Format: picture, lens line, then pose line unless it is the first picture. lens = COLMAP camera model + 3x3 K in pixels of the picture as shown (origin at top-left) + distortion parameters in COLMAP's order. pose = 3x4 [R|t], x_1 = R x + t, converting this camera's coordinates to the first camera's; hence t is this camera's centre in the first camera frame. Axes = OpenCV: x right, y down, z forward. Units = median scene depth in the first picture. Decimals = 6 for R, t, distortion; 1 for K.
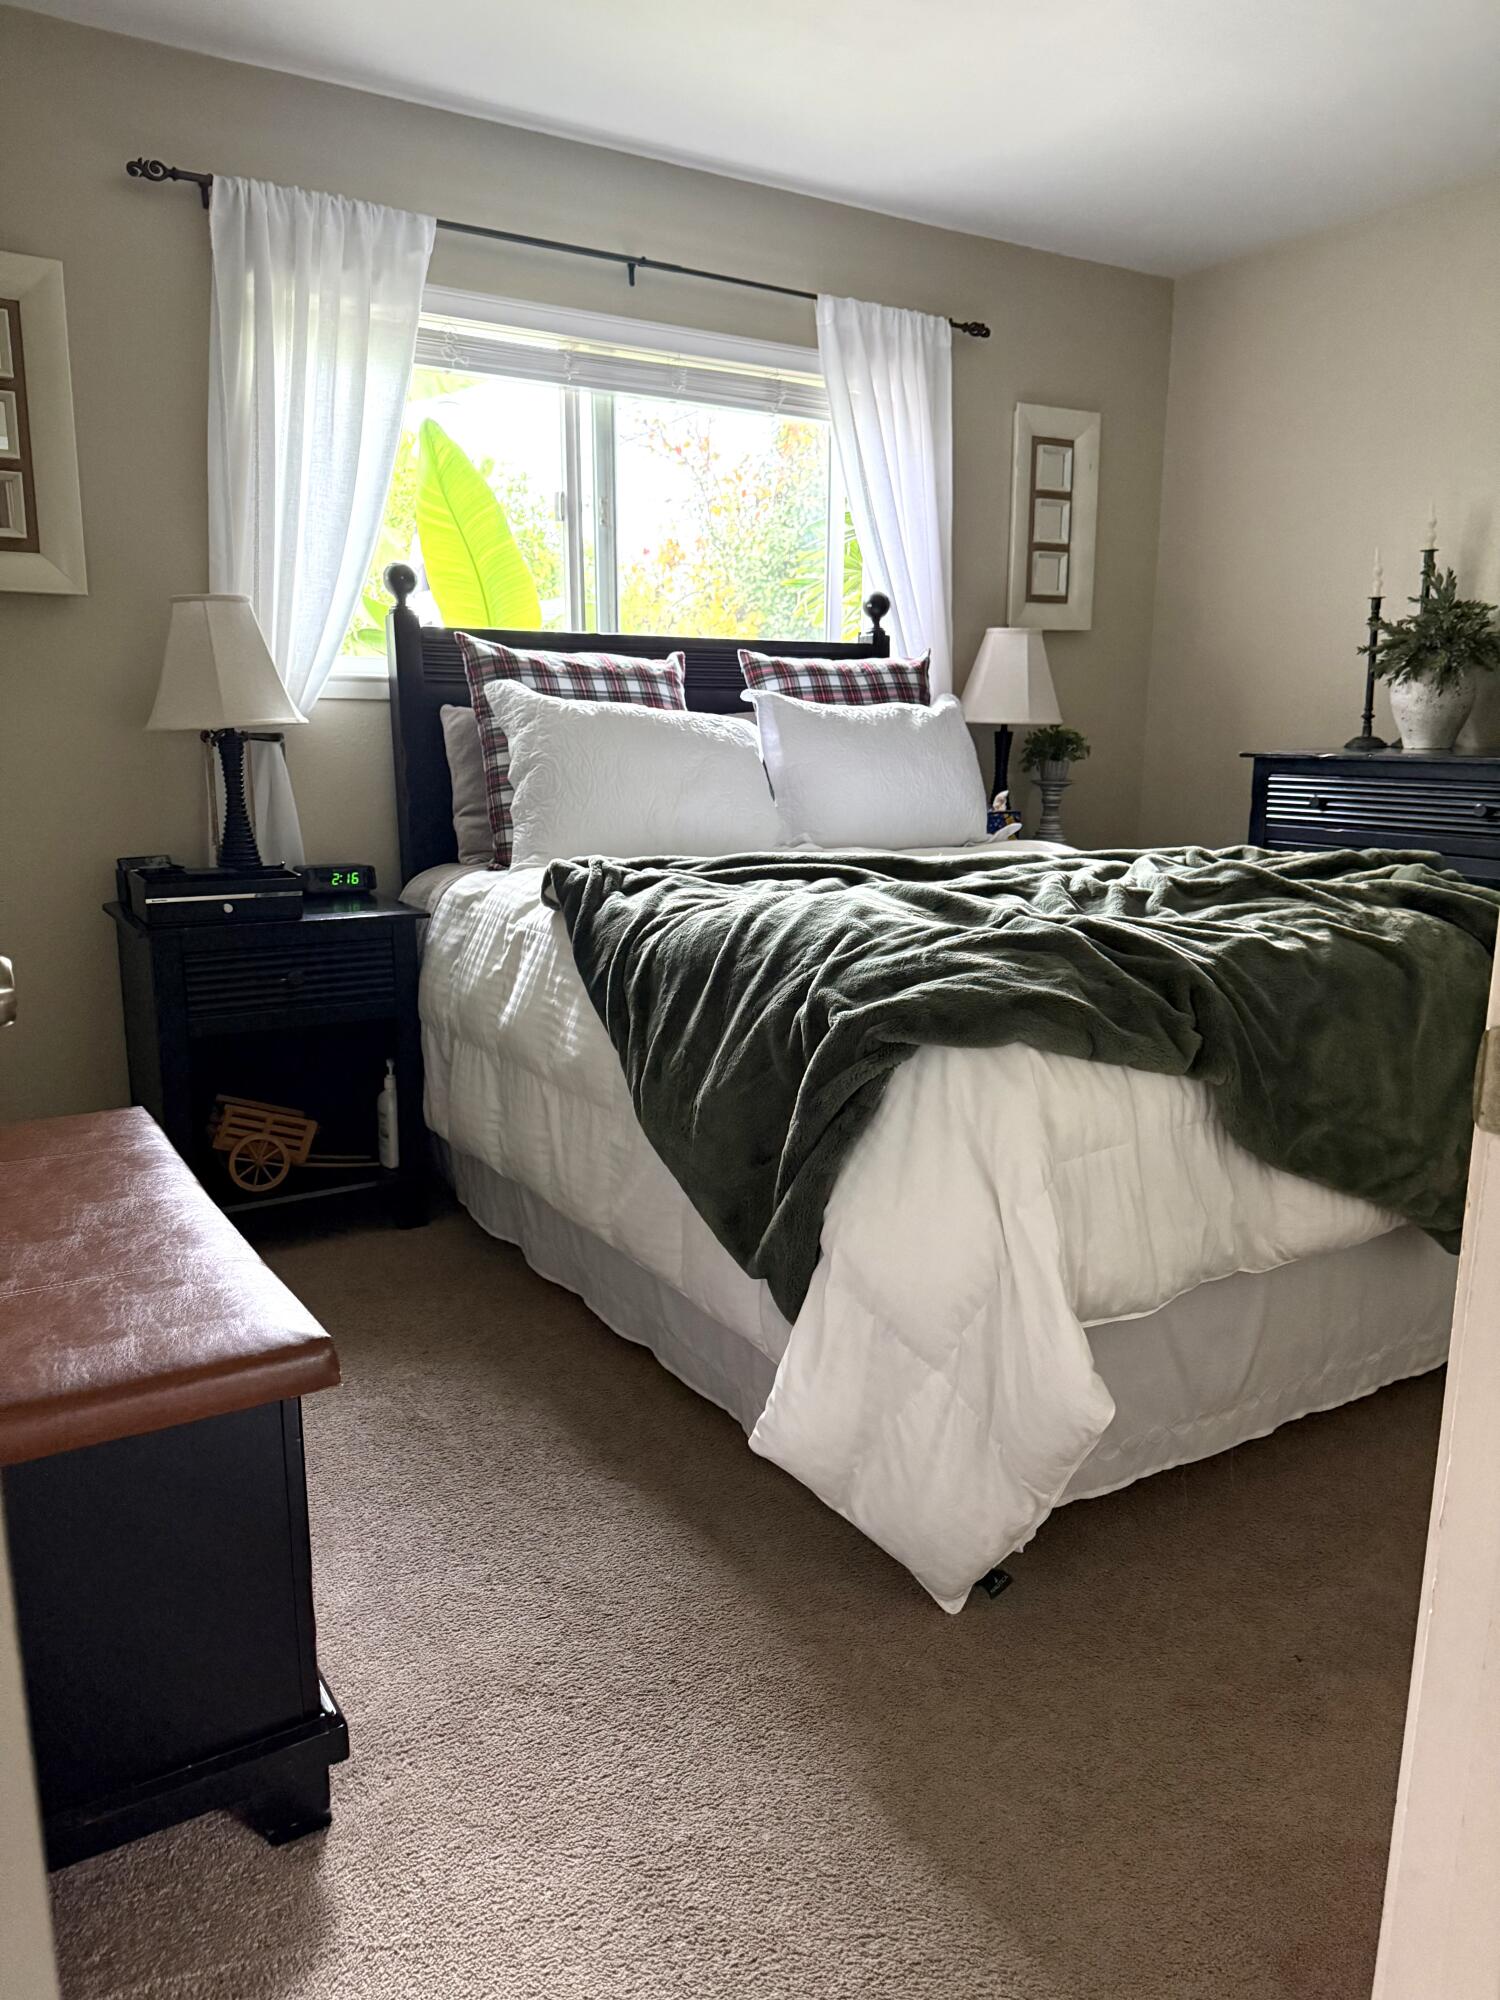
lens RADIAL K [[1387.0, 0, 750.8], [0, 1387.0, 992.7], [0, 0, 1]] dist [0.125236, -0.190663]
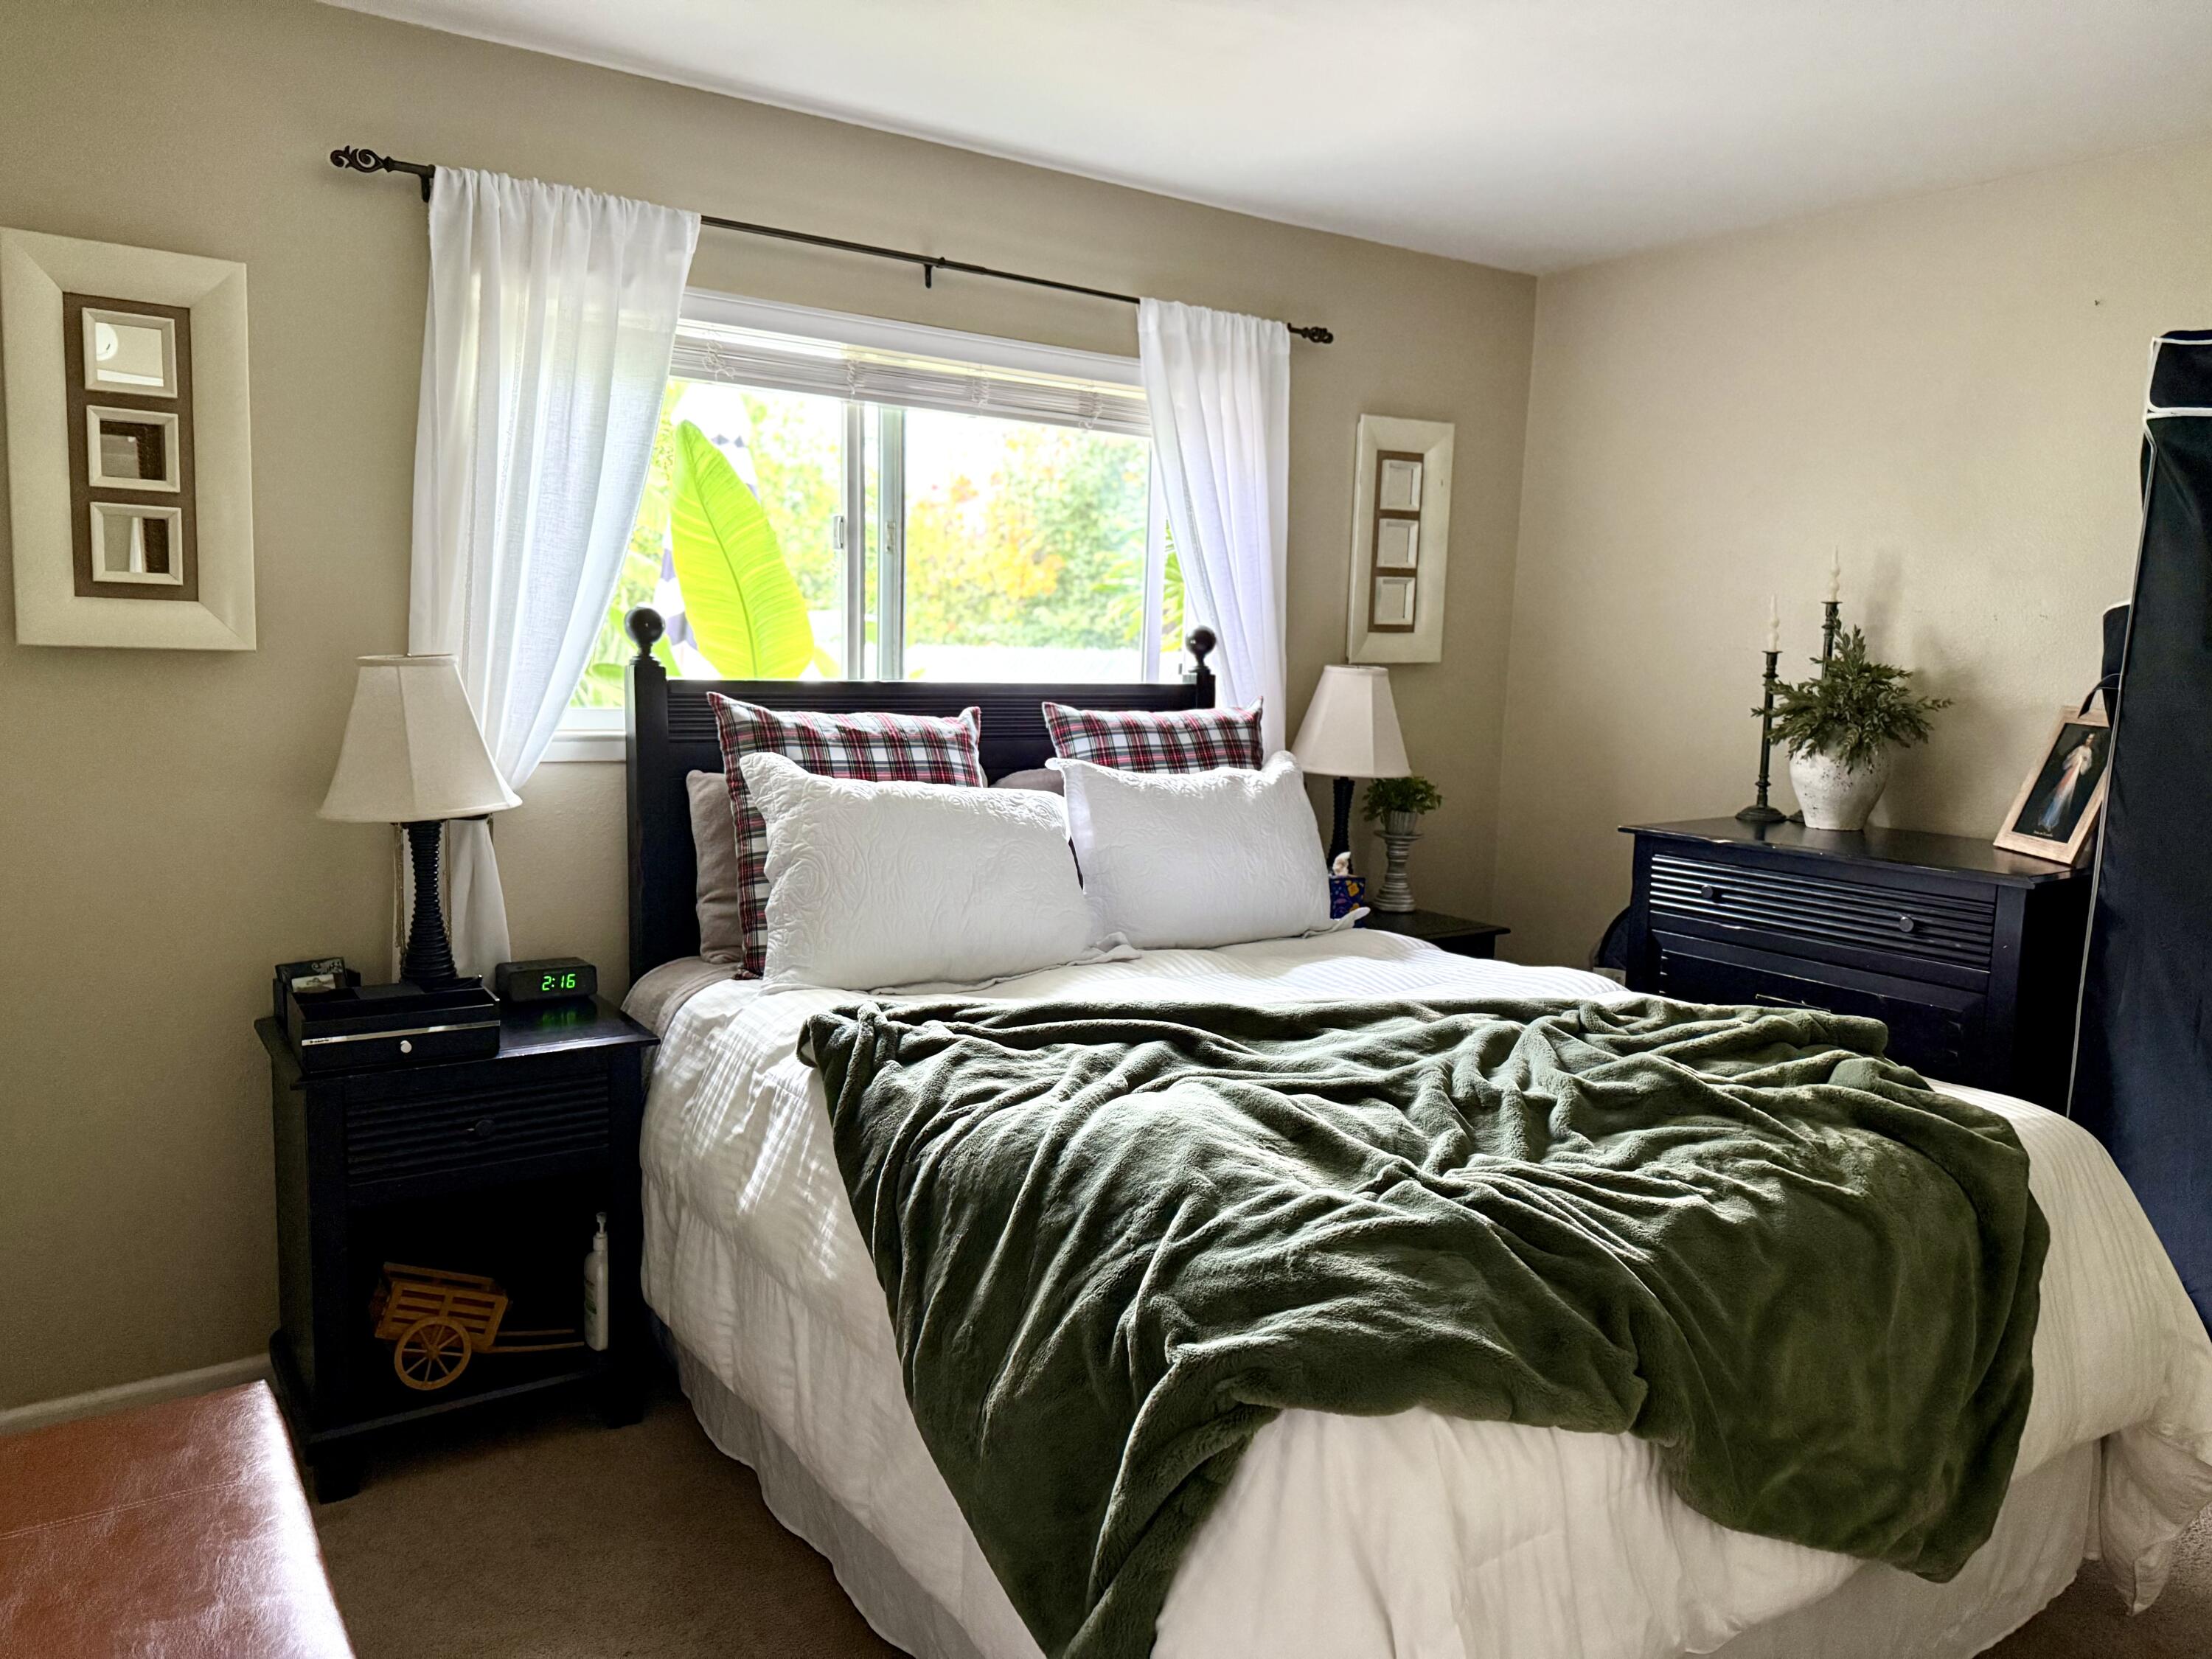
lens RADIAL K [[1531.2, 0, 1099.9], [0, 1531.2, 845.7], [0, 0, 1]] dist [0.153115, -0.295922]
pose [[0.999006, 0.021425, 0.039093, -0.010821], [-0.018740, 0.997523, -0.067803, -0.113246], [-0.040449, 0.067003, 0.996933, 0.078580]]
